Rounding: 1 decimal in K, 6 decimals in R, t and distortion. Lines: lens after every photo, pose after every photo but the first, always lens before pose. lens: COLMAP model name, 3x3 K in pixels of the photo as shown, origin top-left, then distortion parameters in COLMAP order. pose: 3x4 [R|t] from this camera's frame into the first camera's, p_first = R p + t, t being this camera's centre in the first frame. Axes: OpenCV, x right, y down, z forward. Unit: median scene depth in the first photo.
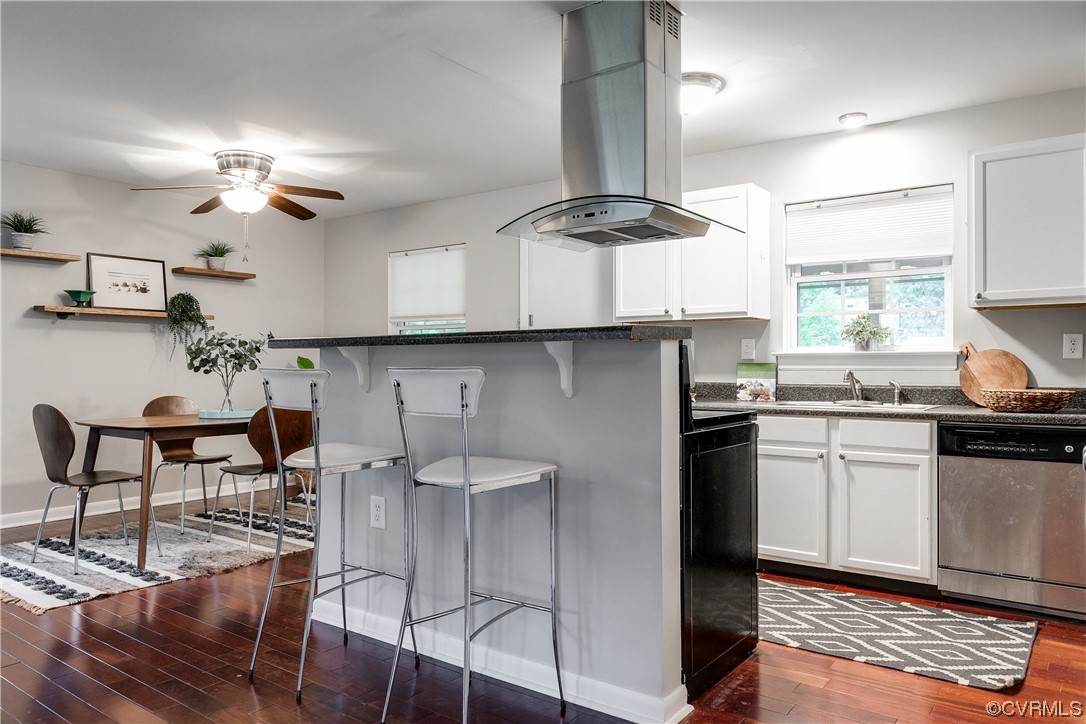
lens RADIAL K [[746.7, 0, 543.1], [0, 746.7, 368.3], [0, 0, 1]] dist [0.004102, -0.000107]
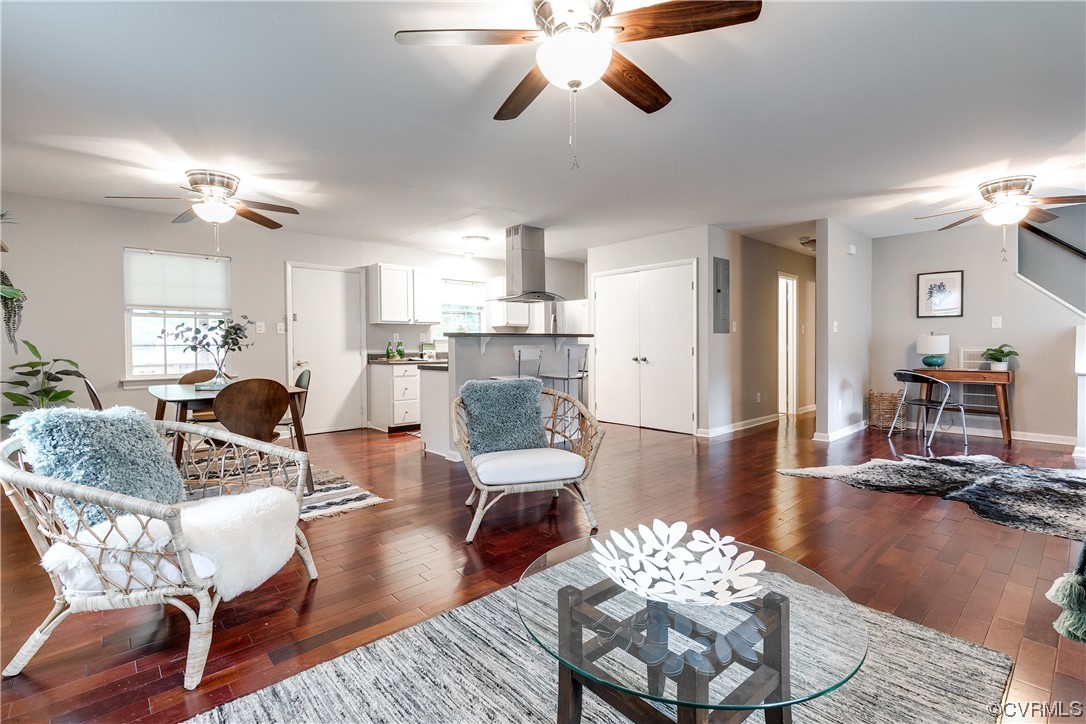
lens RADIAL K [[496.1, 0, 544.9], [0, 496.1, 346.9], [0, 0, 1]] dist [0.000524, -0.000011]
pose [[0.193455, -0.006506, 0.981088, -1.304658], [0.010455, 0.999935, 0.004569, -0.000228], [-0.981053, 0.009373, 0.193511, 0.374367]]
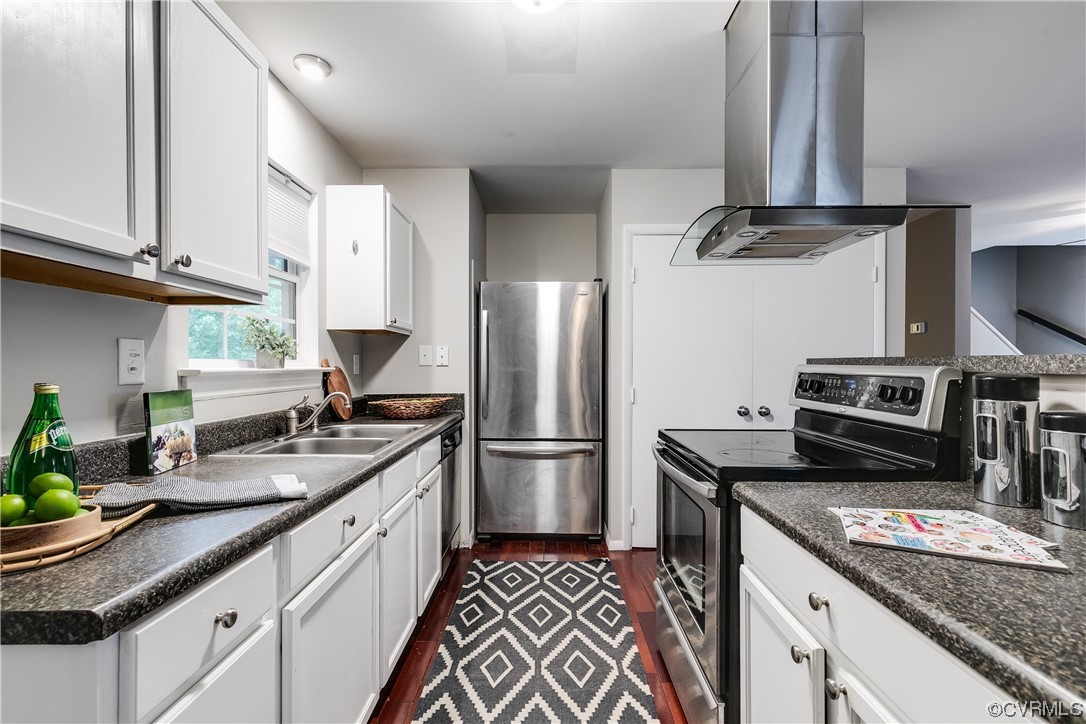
lens RADIAL K [[486.1, 0, 542.4], [0, 486.1, 367.6], [0, 0, 1]] dist [0.003600, -0.001006]
pose [[-0.586734, -0.004315, 0.809768, -0.133177], [0.003118, 0.999966, 0.007587, -0.026711], [-0.809774, 0.006976, -0.586701, 1.095094]]
